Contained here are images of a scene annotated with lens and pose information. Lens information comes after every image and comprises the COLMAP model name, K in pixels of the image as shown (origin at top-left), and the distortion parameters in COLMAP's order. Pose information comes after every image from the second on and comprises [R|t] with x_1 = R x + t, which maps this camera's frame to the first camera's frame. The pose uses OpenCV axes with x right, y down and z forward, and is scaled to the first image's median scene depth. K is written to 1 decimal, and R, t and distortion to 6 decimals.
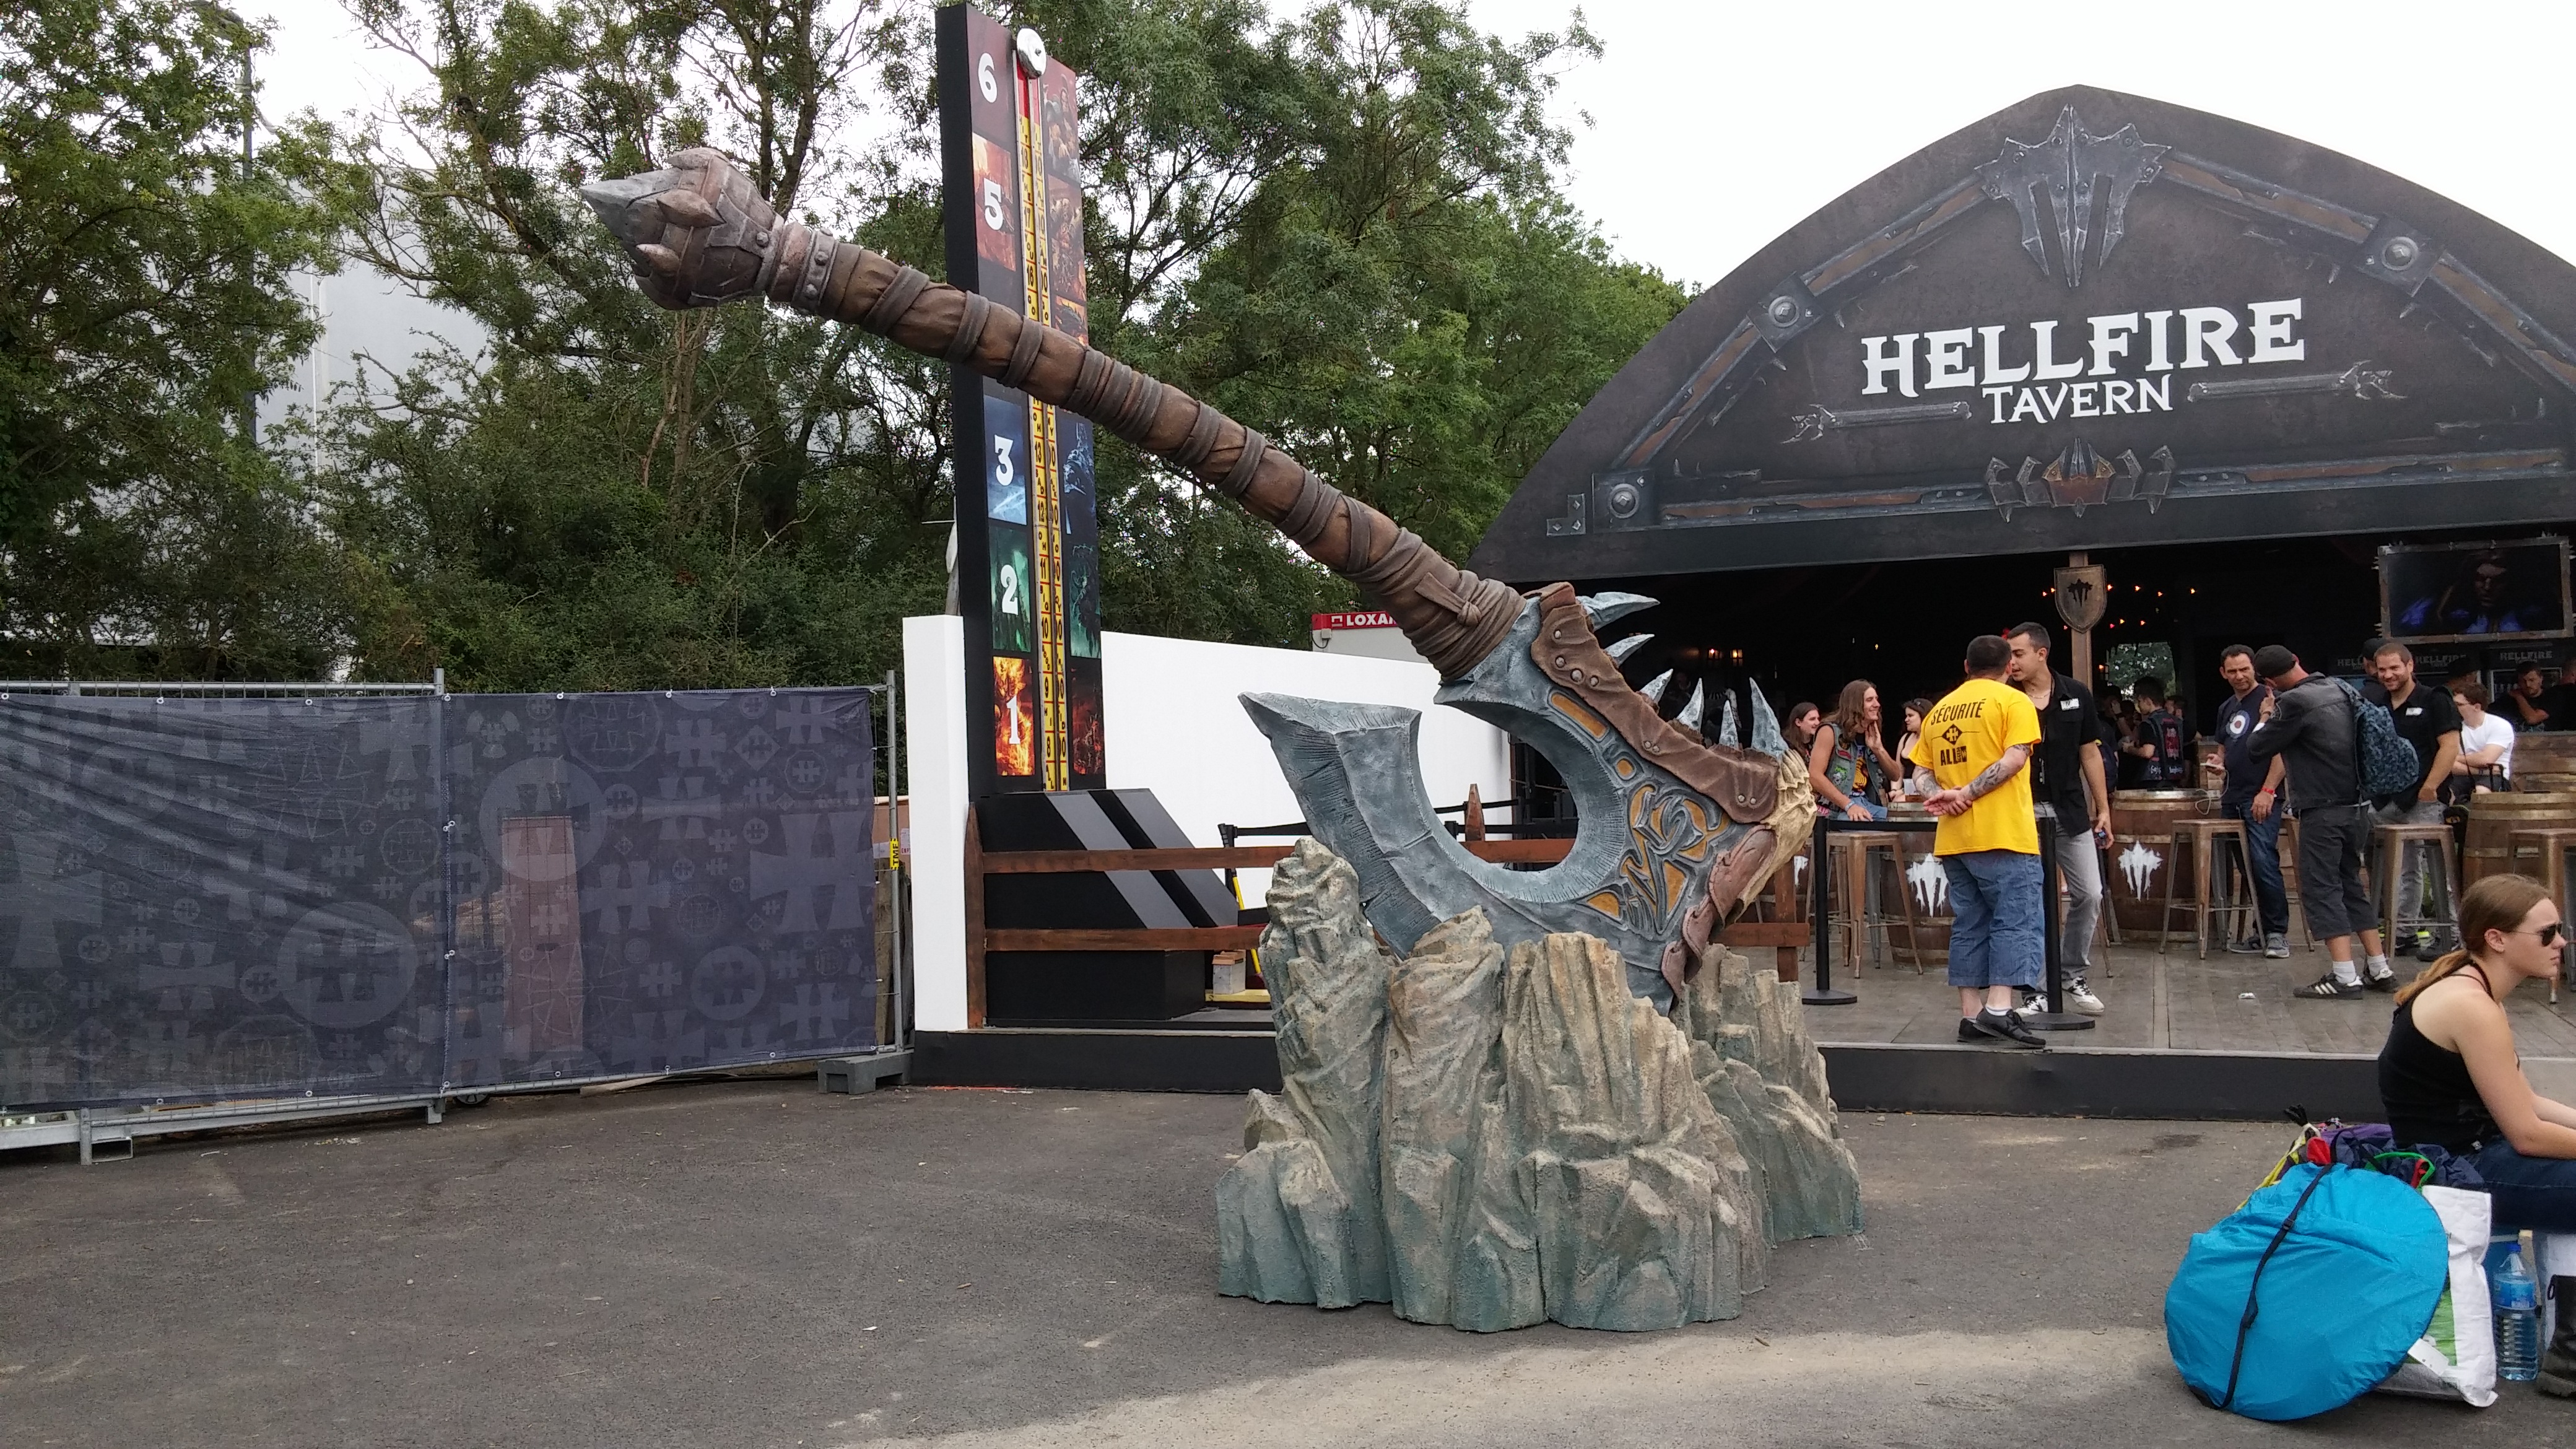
lens RADIAL K [[2276.5, 0, 1289.4], [0, 2276.5, 734.5], [0, 0, 1]] dist [0.038799, -0.007856]
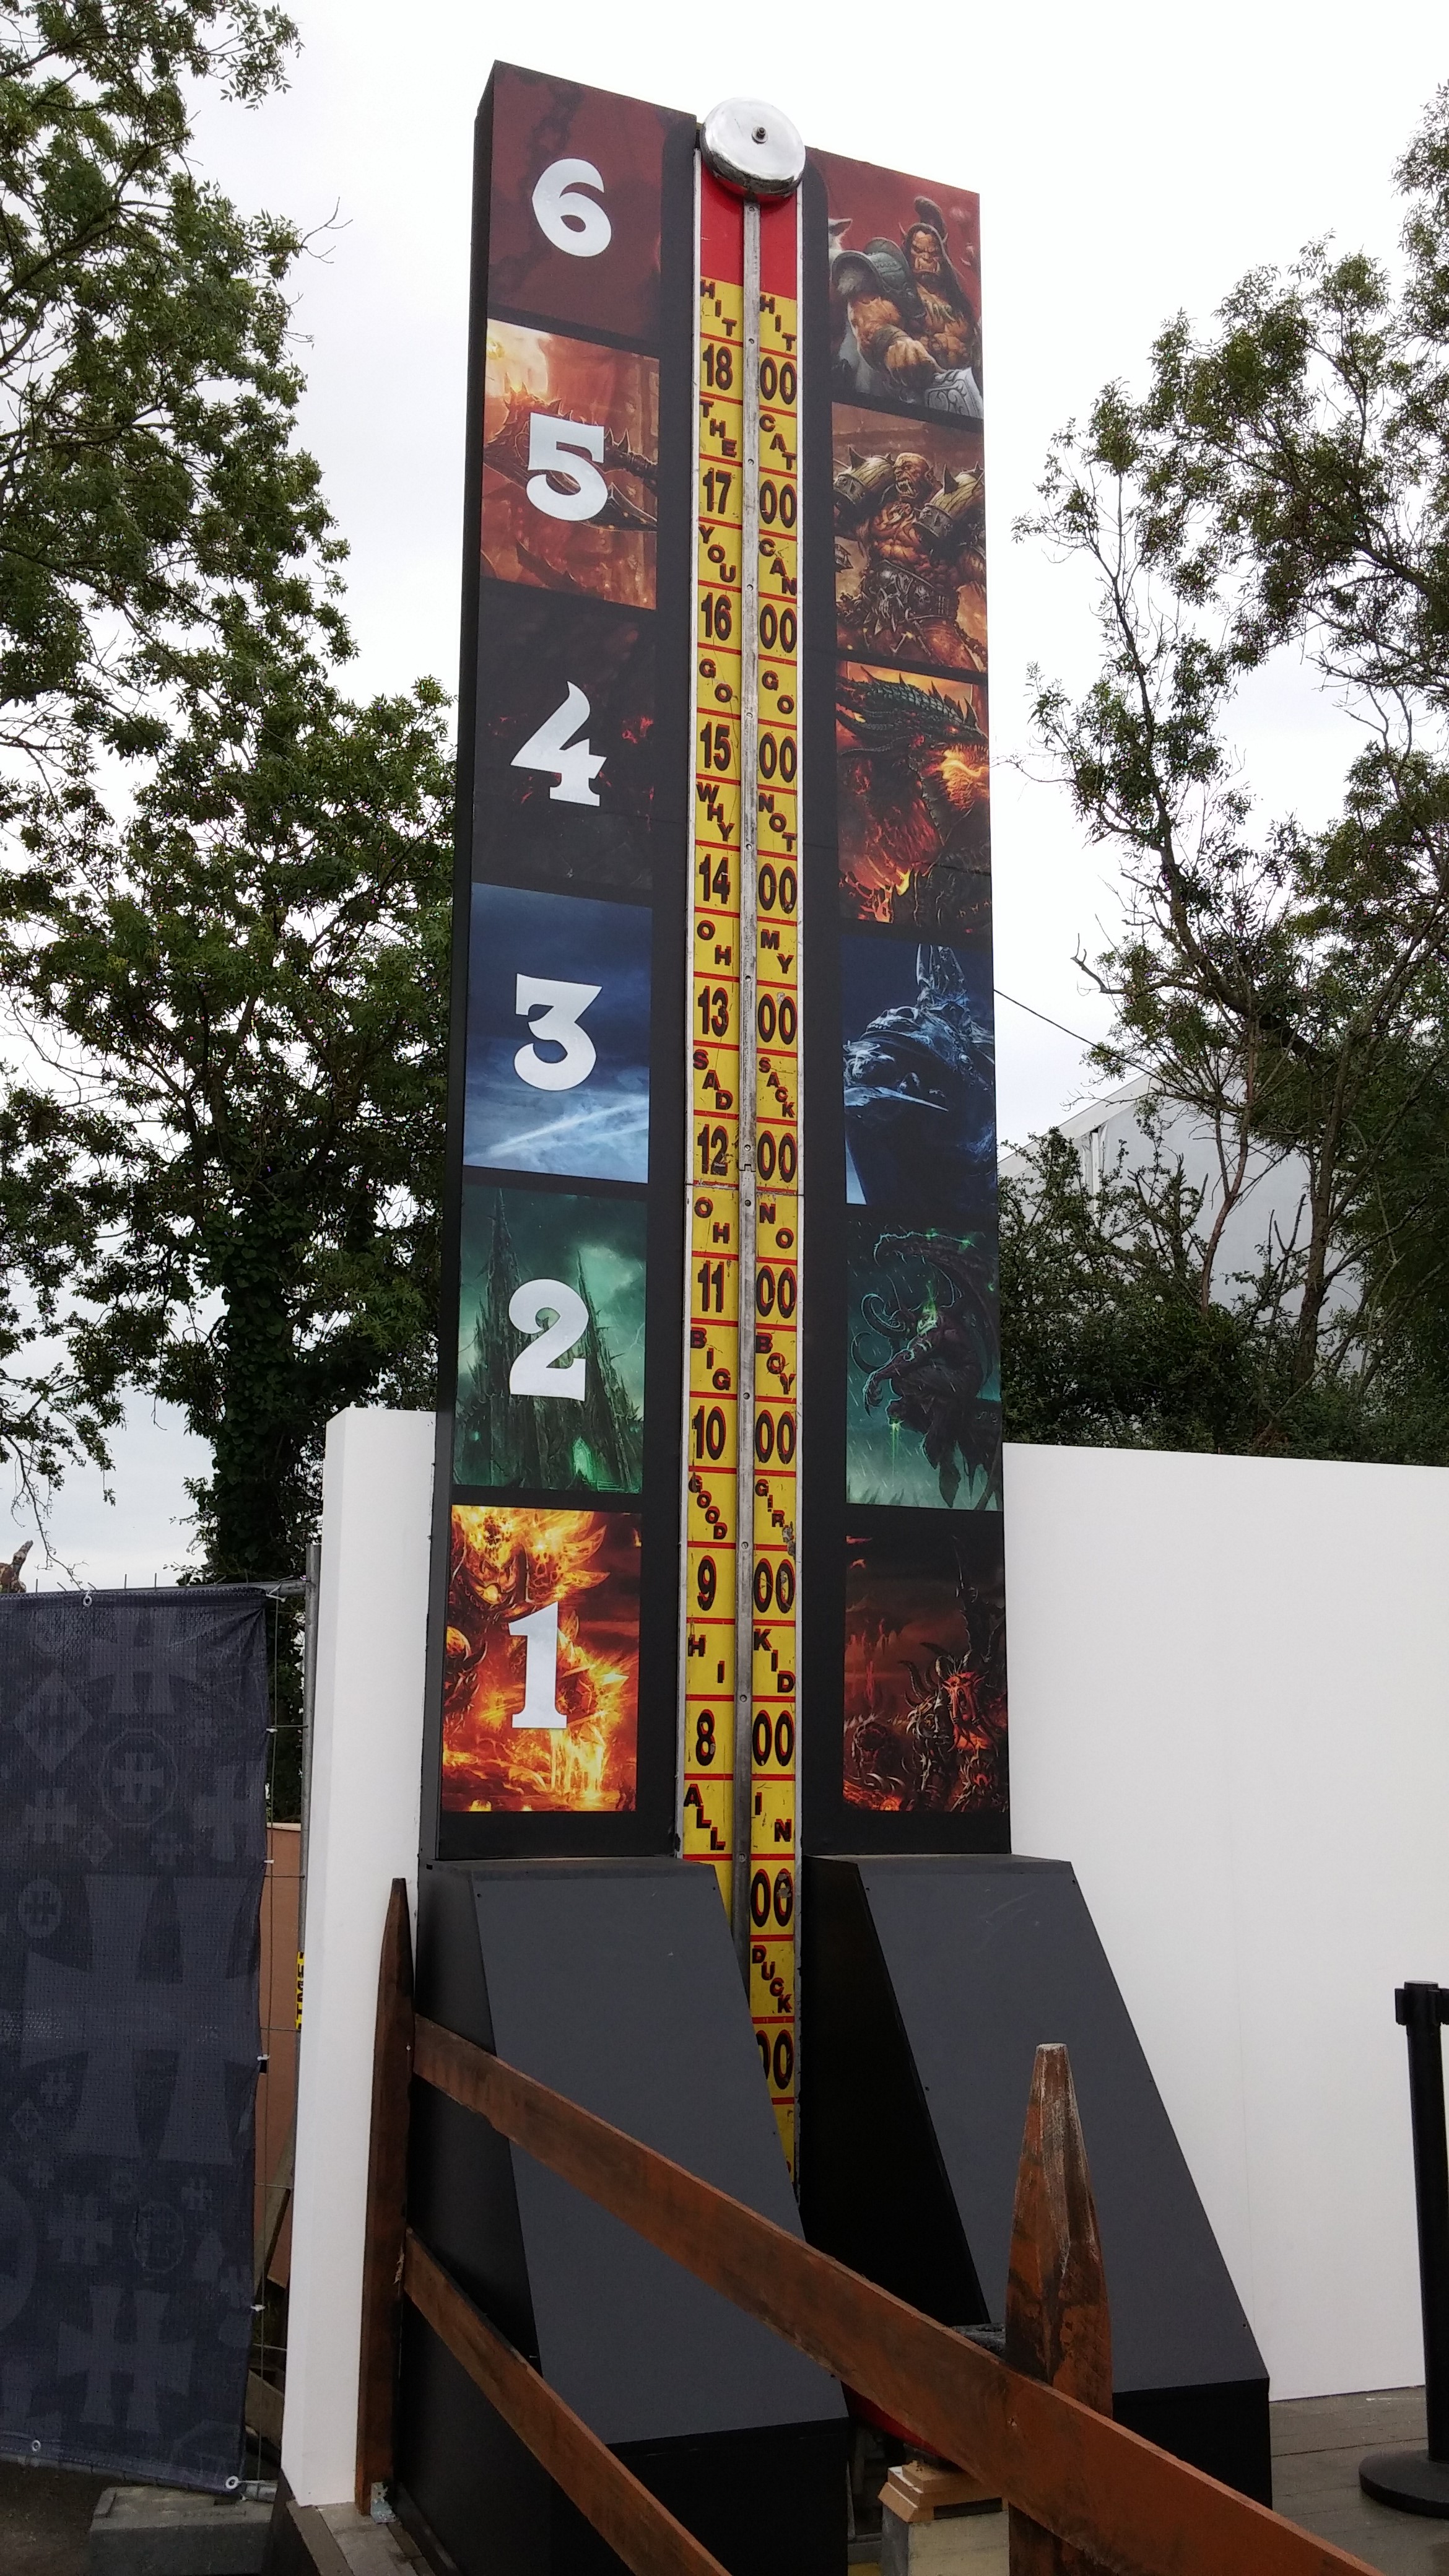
lens RADIAL K [[2276.5, 0, 727.2], [0, 2276.5, 1291.9], [0, 0, 1]] dist [0.038799, -0.007856]
pose [[0.662454, -0.105602, -0.741621, 0.111656], [-0.014481, 0.988023, -0.153623, -0.005770], [0.748962, 0.112507, 0.652991, 0.426591]]
